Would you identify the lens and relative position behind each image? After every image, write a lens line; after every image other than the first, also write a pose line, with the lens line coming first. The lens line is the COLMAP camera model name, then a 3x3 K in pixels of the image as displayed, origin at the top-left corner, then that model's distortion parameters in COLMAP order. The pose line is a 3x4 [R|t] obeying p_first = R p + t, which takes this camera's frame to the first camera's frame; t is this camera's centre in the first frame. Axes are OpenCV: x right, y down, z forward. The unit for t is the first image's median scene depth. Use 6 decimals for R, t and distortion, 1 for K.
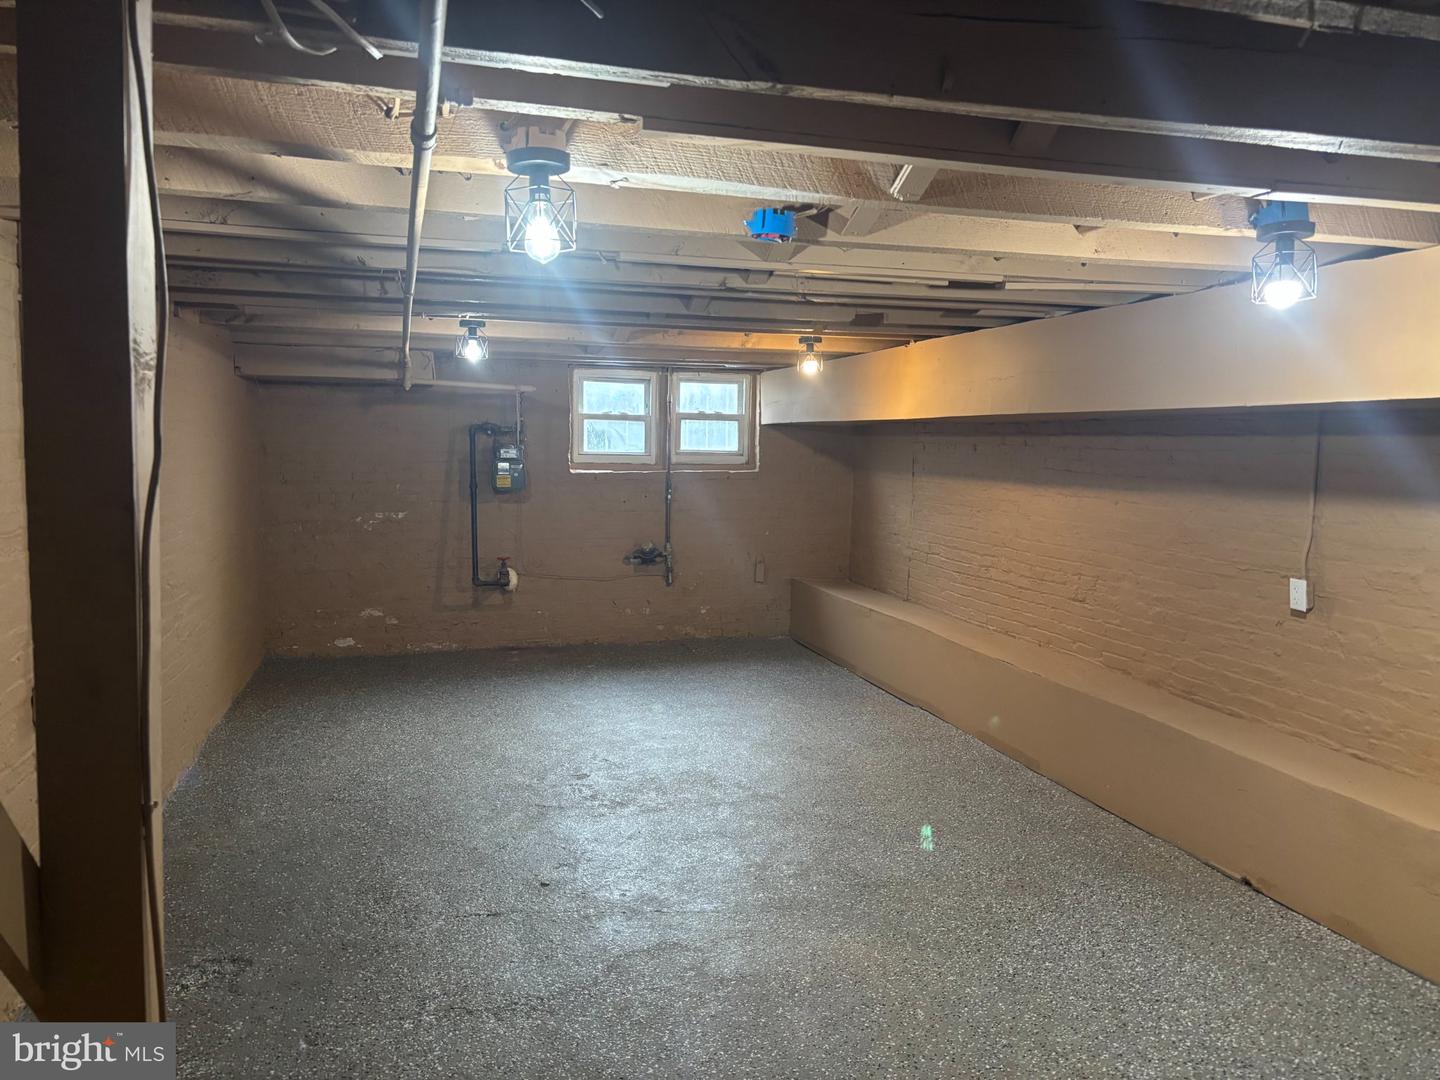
lens RADIAL K [[1080.0, 0, 727.6], [0, 1080.0, 542.1], [0, 0, 1]] dist [0.065842, -0.068791]
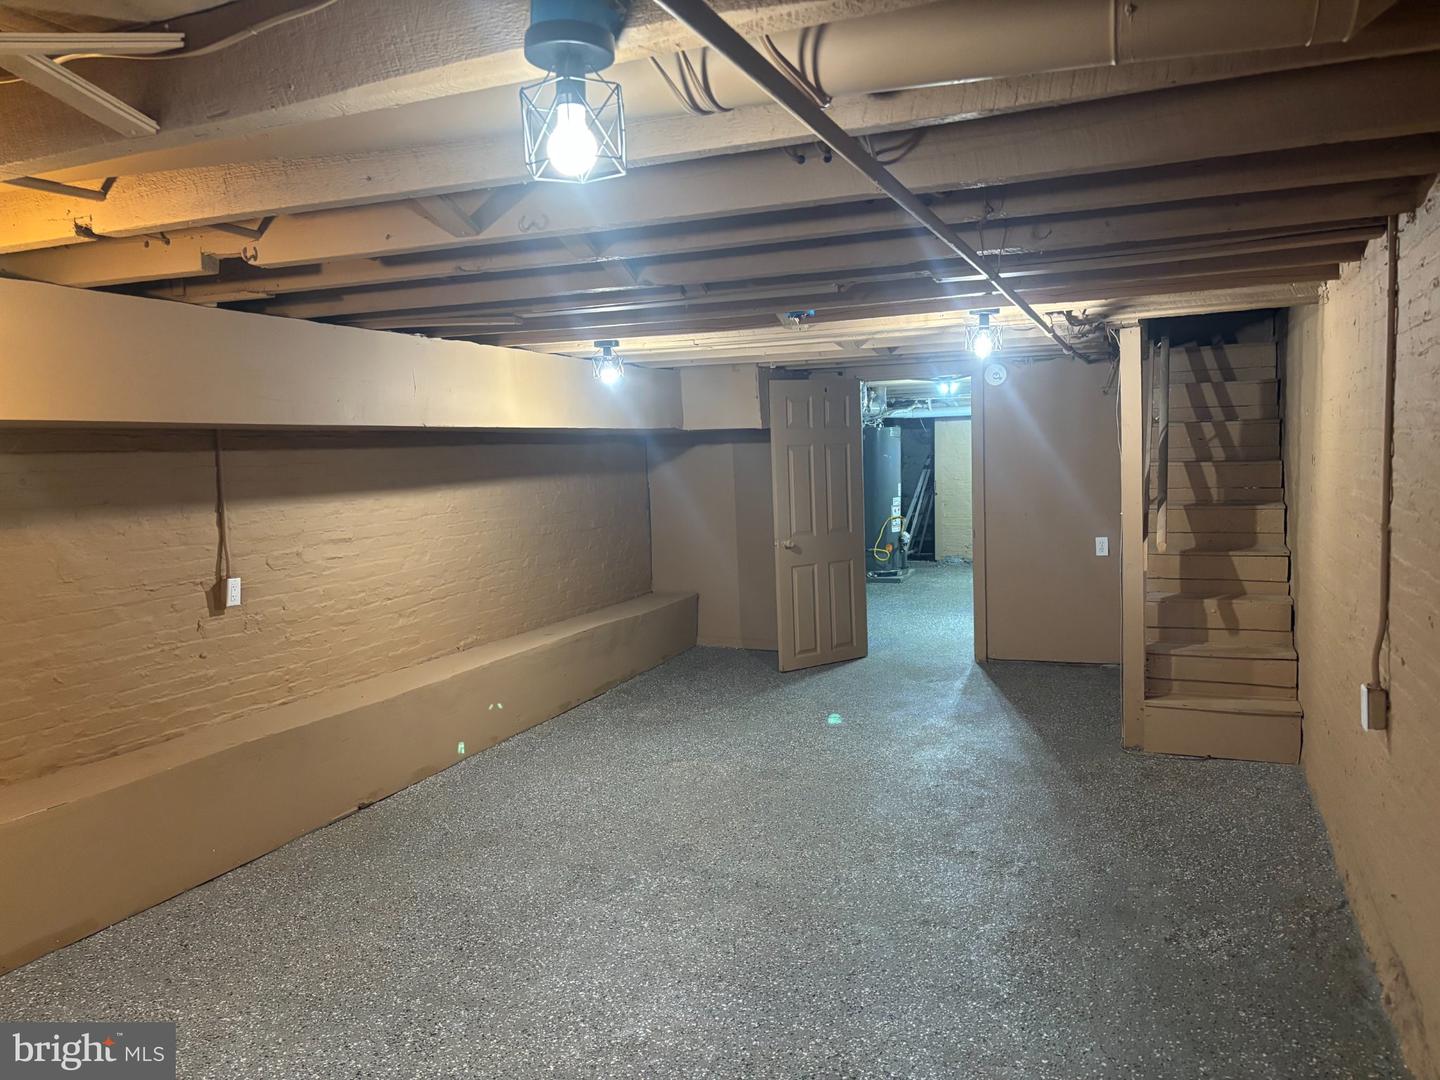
lens RADIAL K [[1080.0, 0, 727.6], [0, 1080.0, 542.1], [0, 0, 1]] dist [0.065842, -0.068791]
pose [[-0.785993, -0.040739, 0.616892, -0.576000], [0.079550, 0.982867, 0.166264, -0.150537], [-0.613096, 0.179756, -0.769286, 1.563057]]
